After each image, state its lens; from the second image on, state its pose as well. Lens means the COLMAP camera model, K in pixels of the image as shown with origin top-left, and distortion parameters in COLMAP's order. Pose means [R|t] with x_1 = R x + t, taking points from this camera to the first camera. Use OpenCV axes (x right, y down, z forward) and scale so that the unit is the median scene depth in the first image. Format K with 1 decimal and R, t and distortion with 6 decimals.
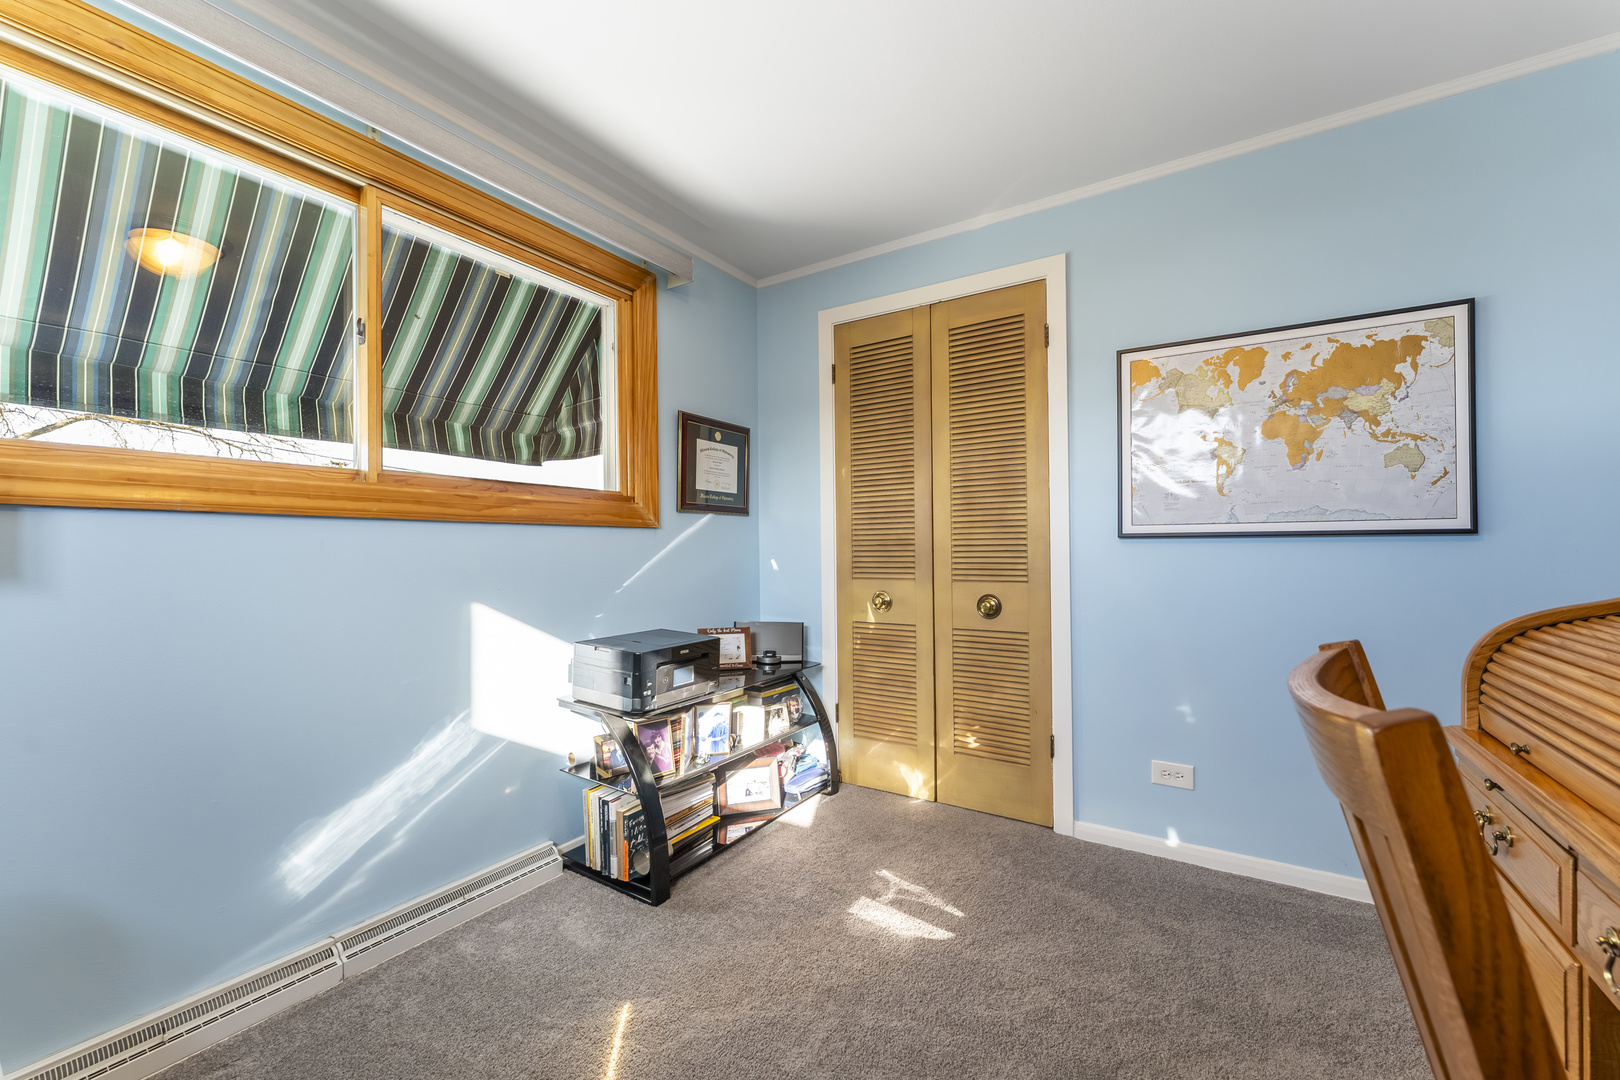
lens RADIAL K [[646.7, 0, 811.0], [0, 646.7, 545.4], [0, 0, 1]] dist [-0.000240, -0.000370]
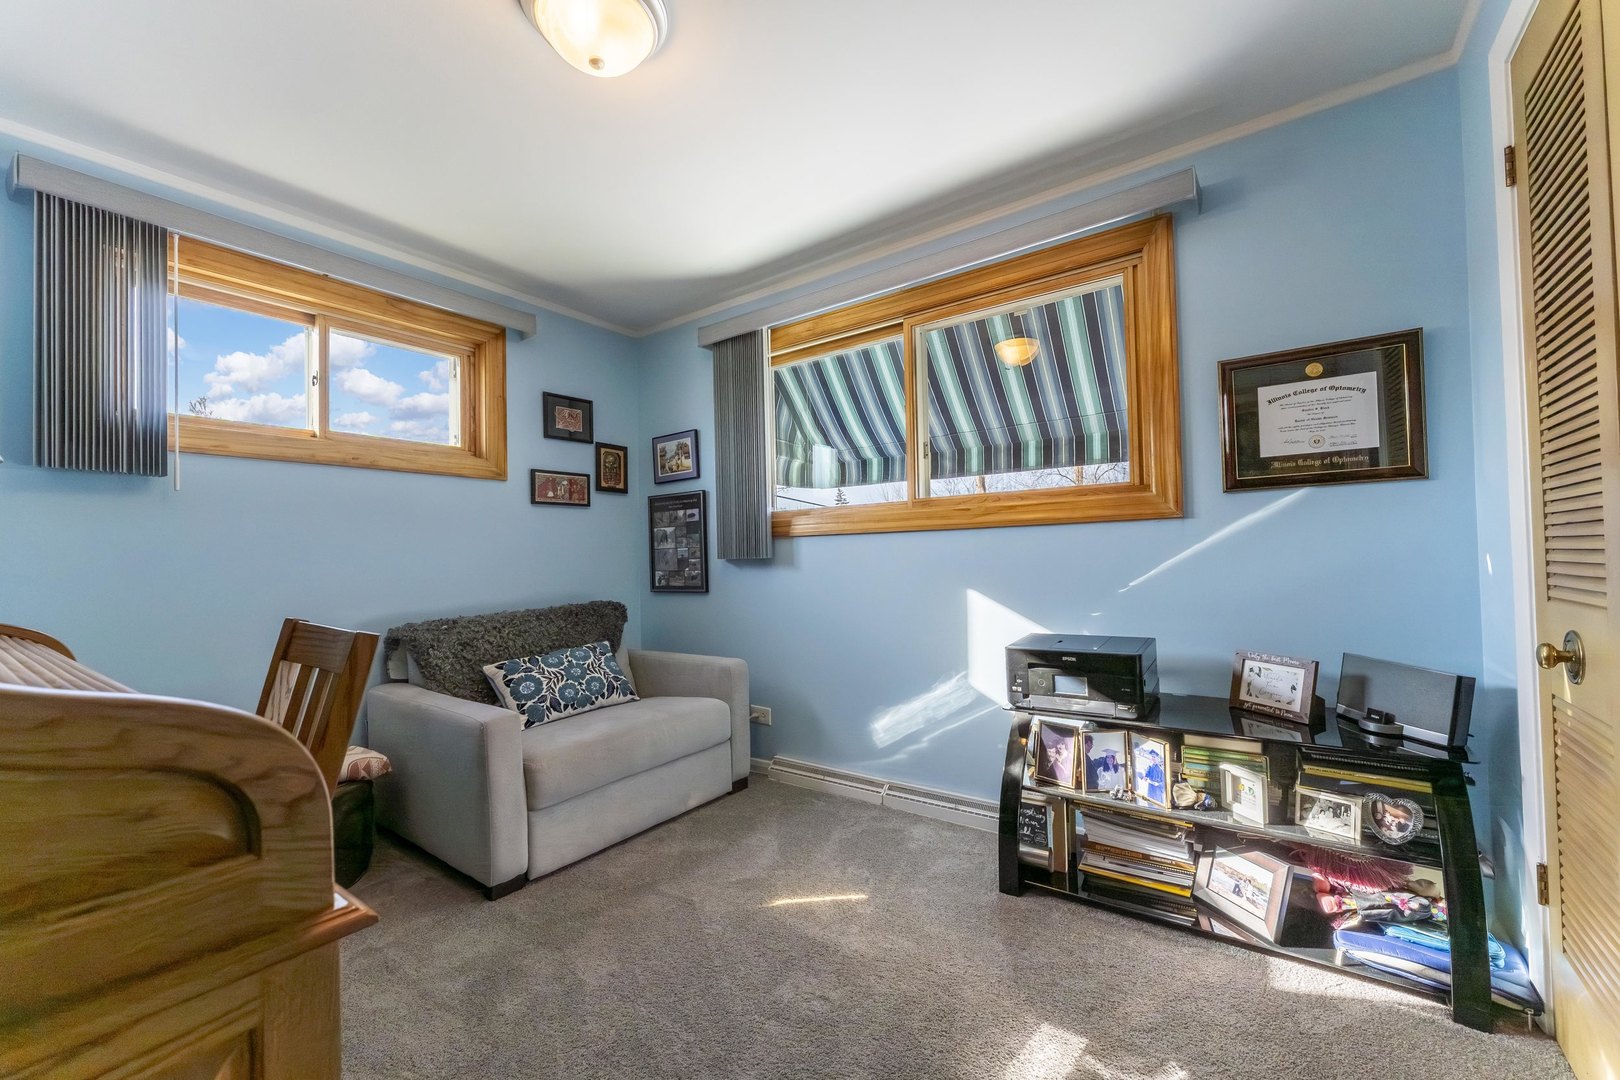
lens RADIAL K [[646.7, 0, 811.0], [0, 646.7, 545.4], [0, 0, 1]] dist [-0.000240, -0.000370]
pose [[-0.058048, -0.007969, -0.998282, 0.644132], [0.033881, 0.999376, -0.009948, 0.000848], [0.997739, -0.034400, -0.057741, 0.606952]]
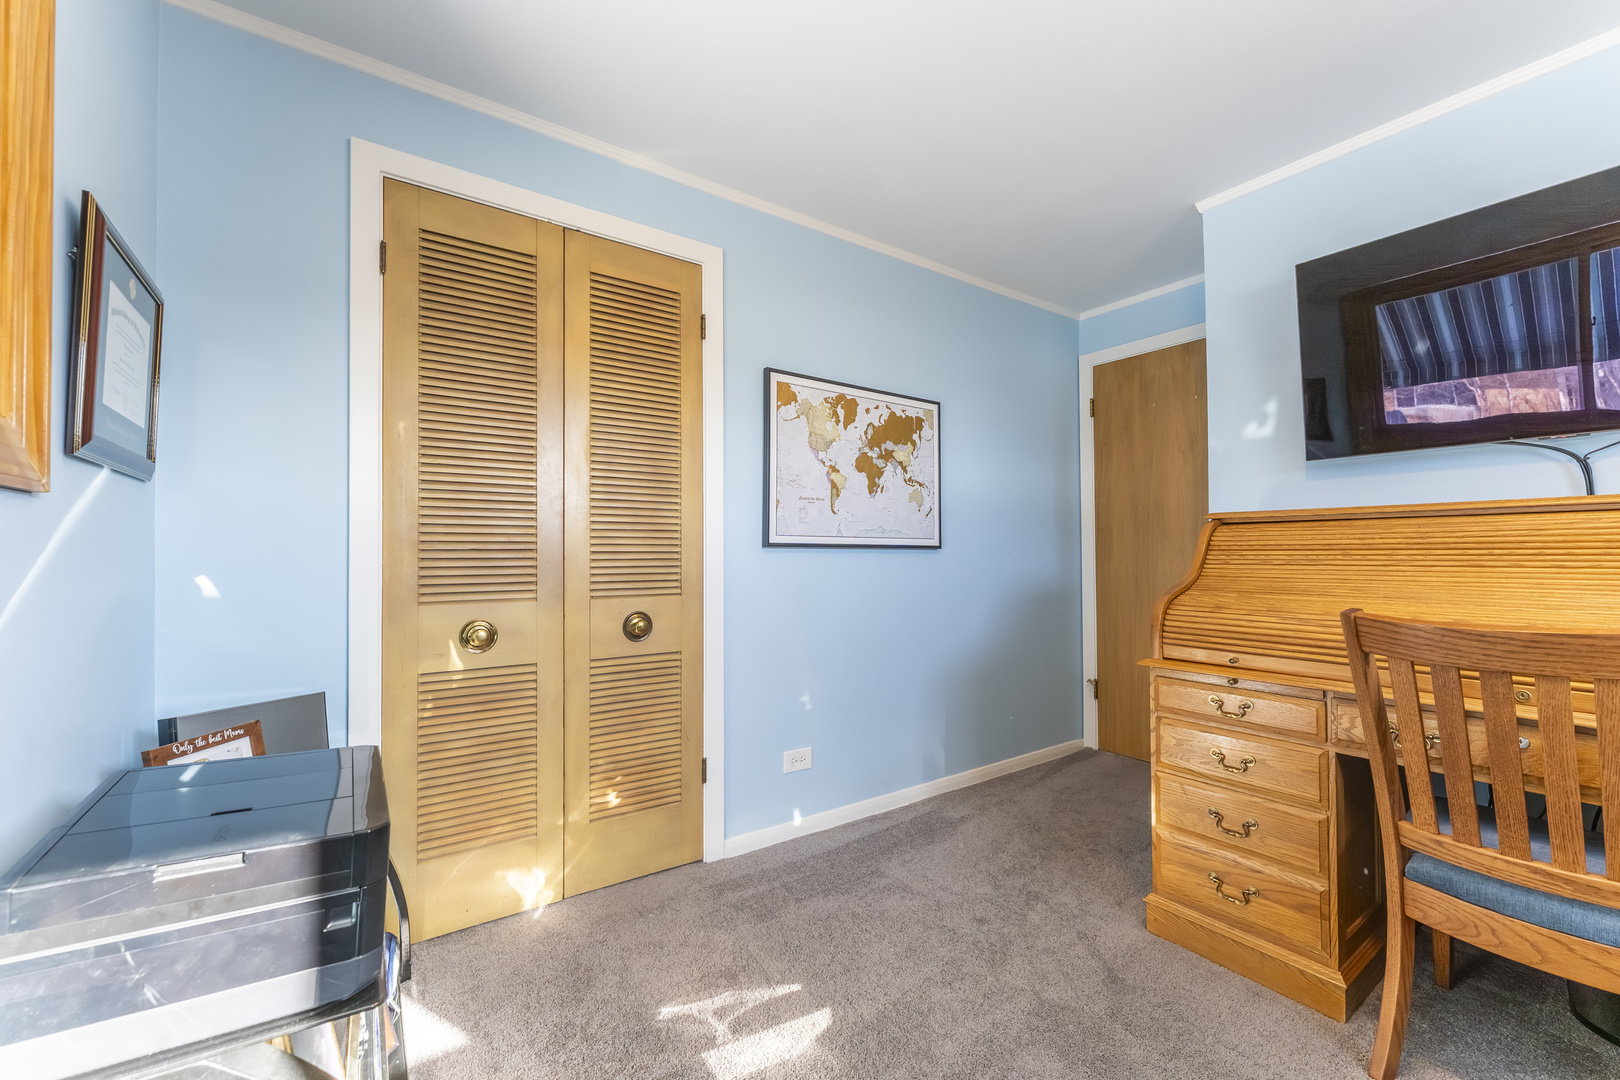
lens RADIAL K [[646.7, 0, 811.0], [0, 646.7, 545.4], [0, 0, 1]] dist [-0.000240, -0.000370]
pose [[0.382894, 0.020534, 0.923564, -0.425051], [-0.009391, 0.999788, -0.018335, 0.004193], [-0.923744, -0.001653, 0.383006, 0.500258]]
